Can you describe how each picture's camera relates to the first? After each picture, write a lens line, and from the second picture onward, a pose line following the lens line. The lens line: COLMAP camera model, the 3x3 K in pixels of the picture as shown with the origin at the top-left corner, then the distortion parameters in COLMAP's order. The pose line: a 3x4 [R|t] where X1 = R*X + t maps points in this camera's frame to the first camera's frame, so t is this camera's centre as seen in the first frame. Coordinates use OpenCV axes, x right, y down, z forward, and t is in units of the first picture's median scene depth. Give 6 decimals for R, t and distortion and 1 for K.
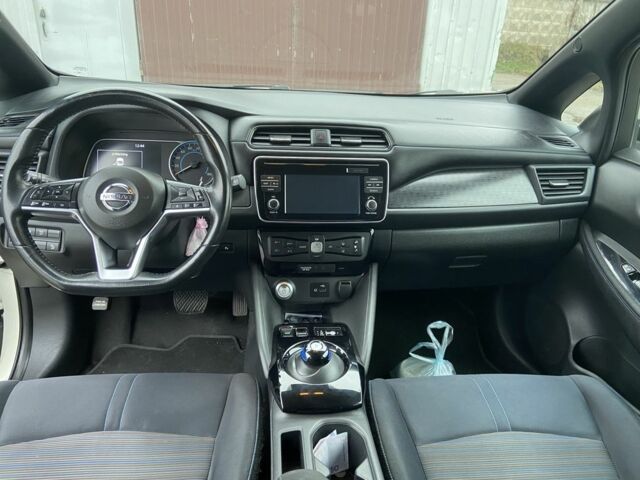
lens RADIAL K [[499.8, 0, 320.0], [0, 499.8, 240.0], [0, 0, 1]] dist [0.032088, 0.000944]
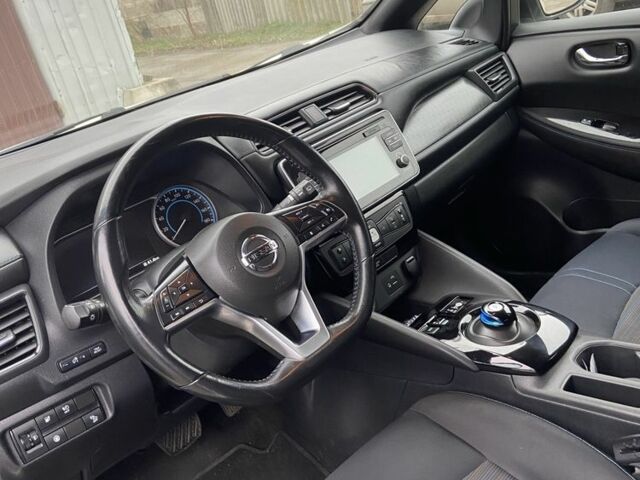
lens RADIAL K [[688.6, 0, 320.0], [0, 688.6, 240.0], [0, 0, 1]] dist [0.017768, 0.013841]
pose [[0.727496, -0.446618, 0.520847, -0.618191], [0.487600, 0.870609, 0.065475, -0.089320], [-0.482696, 0.206332, 0.851136, 0.076116]]
